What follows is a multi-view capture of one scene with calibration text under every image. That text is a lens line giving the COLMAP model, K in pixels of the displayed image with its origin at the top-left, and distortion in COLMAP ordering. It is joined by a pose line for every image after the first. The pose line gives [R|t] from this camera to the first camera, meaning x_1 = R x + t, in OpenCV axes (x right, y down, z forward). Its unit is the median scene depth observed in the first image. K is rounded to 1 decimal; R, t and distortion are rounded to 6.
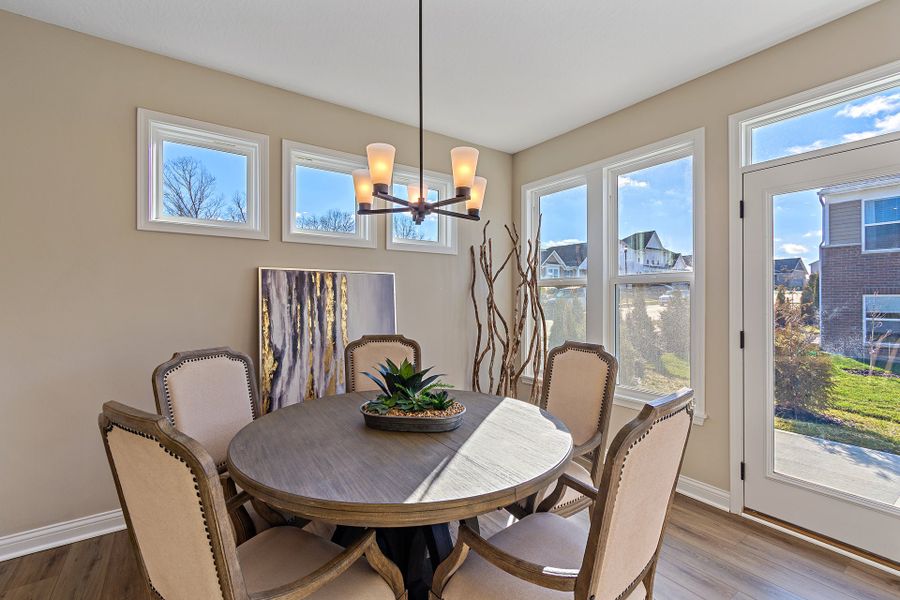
lens RADIAL K [[402.3, 0, 453.3], [0, 402.3, 297.0], [0, 0, 1]] dist [-0.001646, 0.001345]
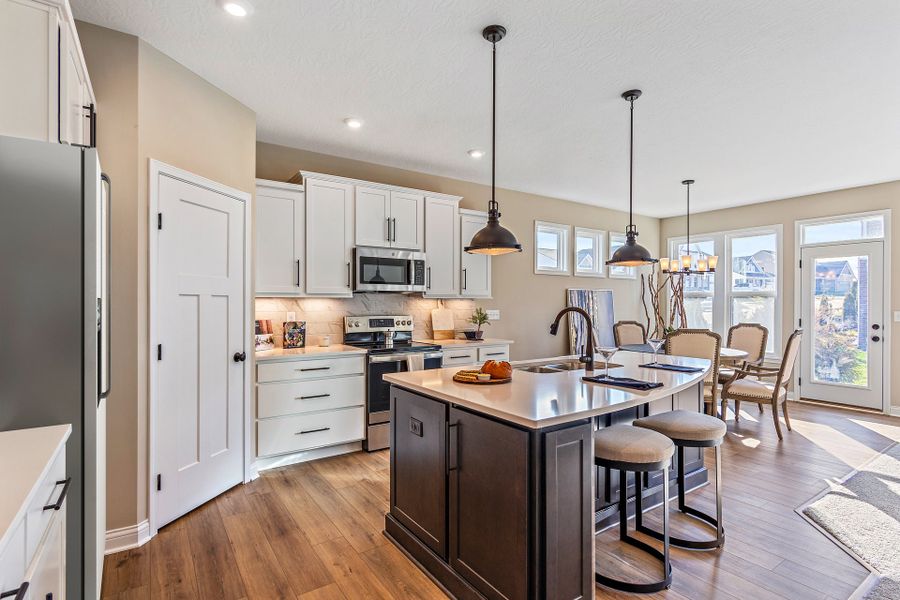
lens RADIAL K [[446.9, 0, 451.2], [0, 446.9, 304.9], [0, 0, 1]] dist [-0.002105, -0.001258]
pose [[0.999874, 0.002247, -0.015699, -0.991723], [-0.002130, 0.999970, 0.007456, -0.005083], [0.015715, -0.007422, 0.999849, -1.265141]]
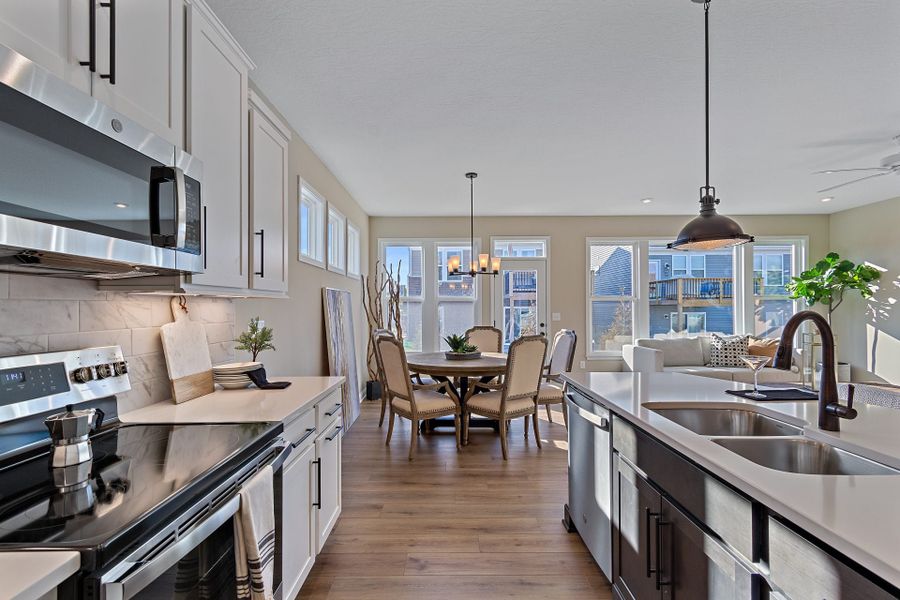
lens RADIAL K [[402.3, 0, 454.3], [0, 402.3, 304.9], [0, 0, 1]] dist [-0.001646, 0.001345]
pose [[0.564826, 0.005052, 0.825195, -1.340278], [0.004106, 0.999952, -0.008932, 0.004448], [-0.825200, 0.008434, 0.564778, -0.211885]]
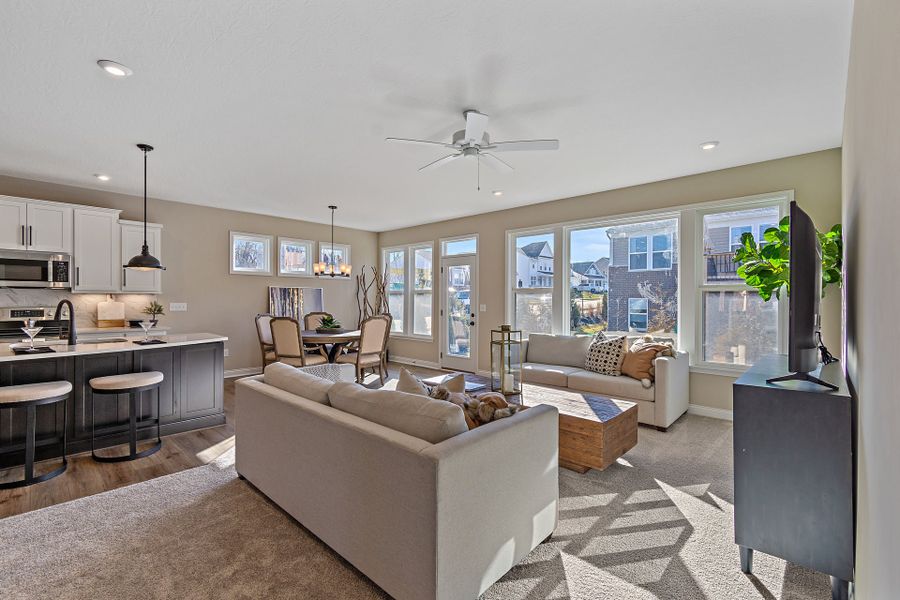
lens RADIAL K [[402.3, 0, 455.4], [0, 402.3, 300.3], [0, 0, 1]] dist [-0.001646, 0.001345]
pose [[0.979338, 0.004402, 0.202184, 0.167152], [-0.005682, 0.999967, 0.005750, -0.004754], [-0.202152, -0.006780, 0.979331, -1.713848]]
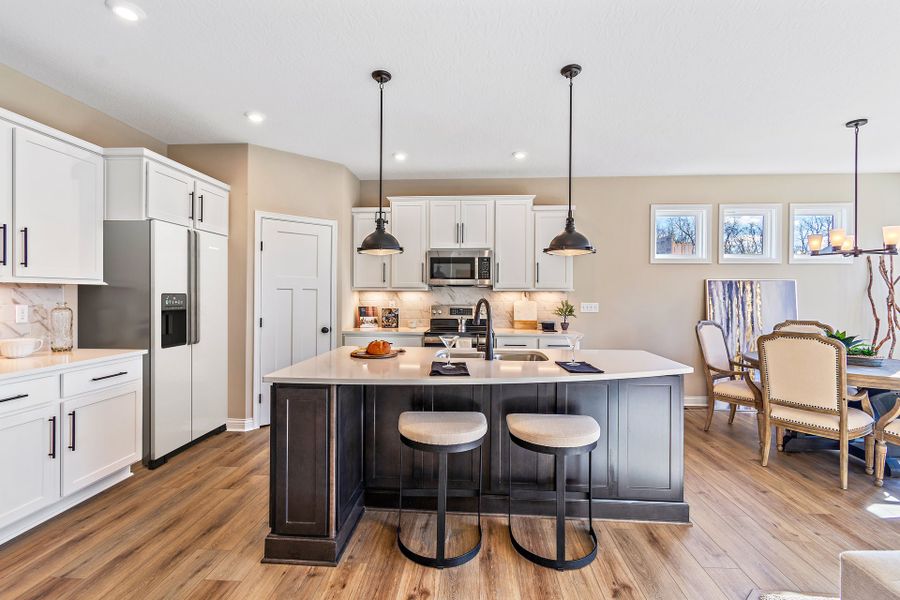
lens RADIAL K [[409.5, 0, 444.8], [0, 409.5, 295.0], [0, 0, 1]] dist [0.003244, -0.001816]
pose [[0.773537, 0.005224, -0.633729, -0.213913], [-0.004821, 0.999986, 0.002358, -0.002798], [0.633733, 0.001231, 0.773551, -1.069369]]
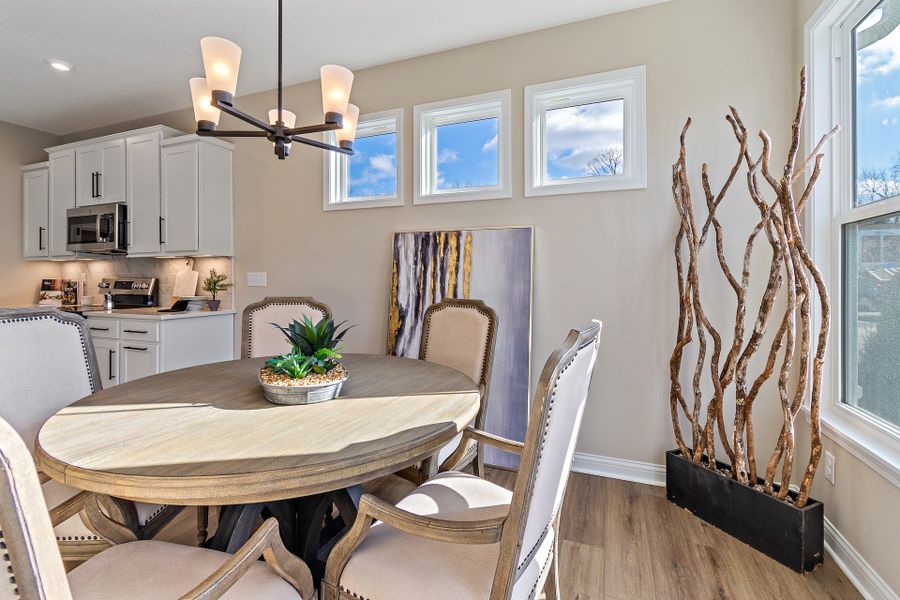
lens RADIAL K [[402.3, 0, 451.3], [0, 402.3, 278.2], [0, 0, 1]] dist [-0.001646, 0.001345]
pose [[0.550374, -0.001315, -0.834917, 0.477285], [-0.000297, 0.999998, -0.001771, 0.050216], [0.834918, 0.001223, 0.550373, 0.498561]]
